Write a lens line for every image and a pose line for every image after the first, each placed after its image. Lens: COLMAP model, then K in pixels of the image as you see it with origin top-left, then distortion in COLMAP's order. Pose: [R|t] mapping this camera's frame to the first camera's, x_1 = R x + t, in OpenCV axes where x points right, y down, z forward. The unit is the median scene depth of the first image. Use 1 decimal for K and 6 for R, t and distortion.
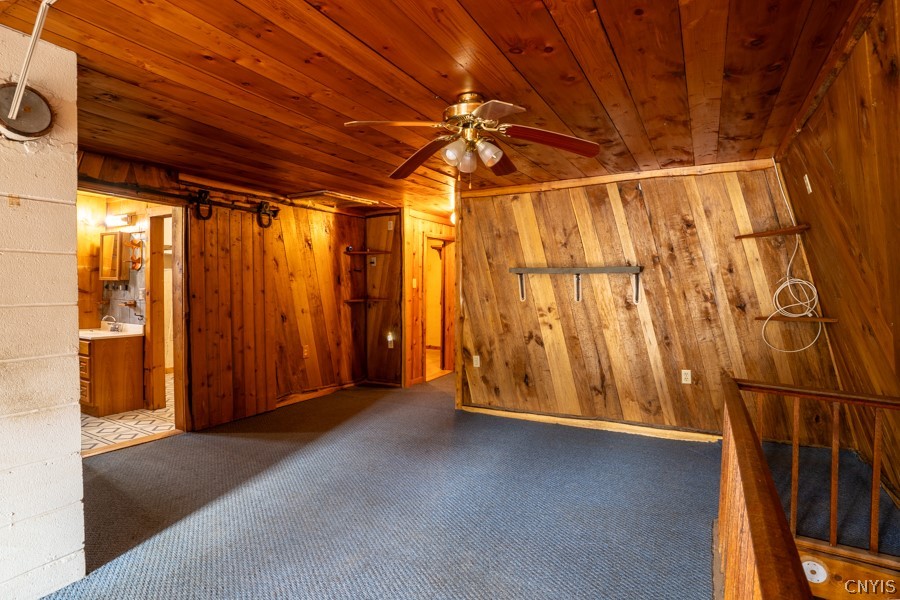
lens RADIAL K [[446.7, 0, 449.7], [0, 446.7, 302.3], [0, 0, 1]] dist [-0.002338, 0.000070]
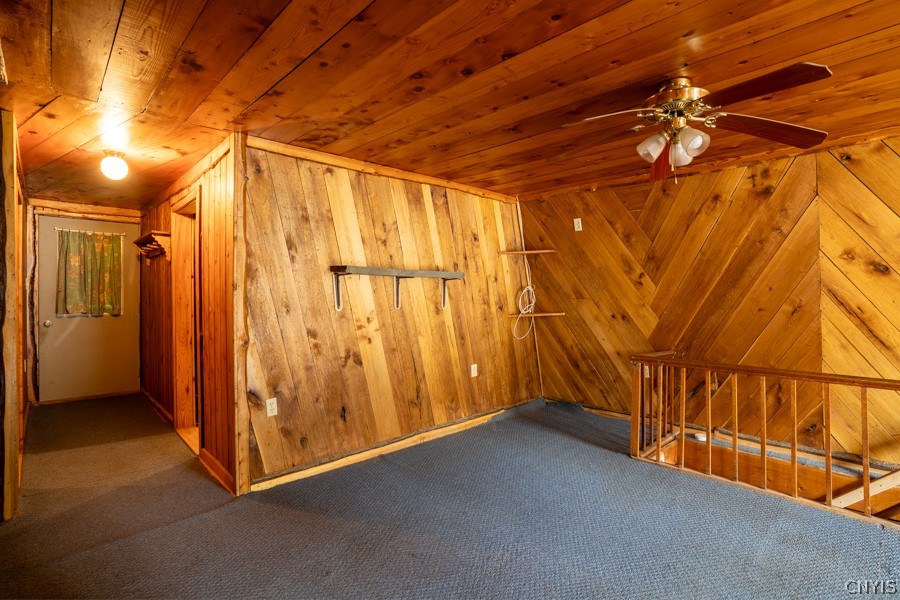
lens RADIAL K [[446.7, 0, 449.7], [0, 446.7, 302.3], [0, 0, 1]] dist [-0.002338, 0.000070]
pose [[0.340569, -0.024277, 0.939906, -0.498694], [0.025610, 0.999535, 0.016538, -0.025240], [-0.939871, 0.018439, 0.341032, 0.590383]]
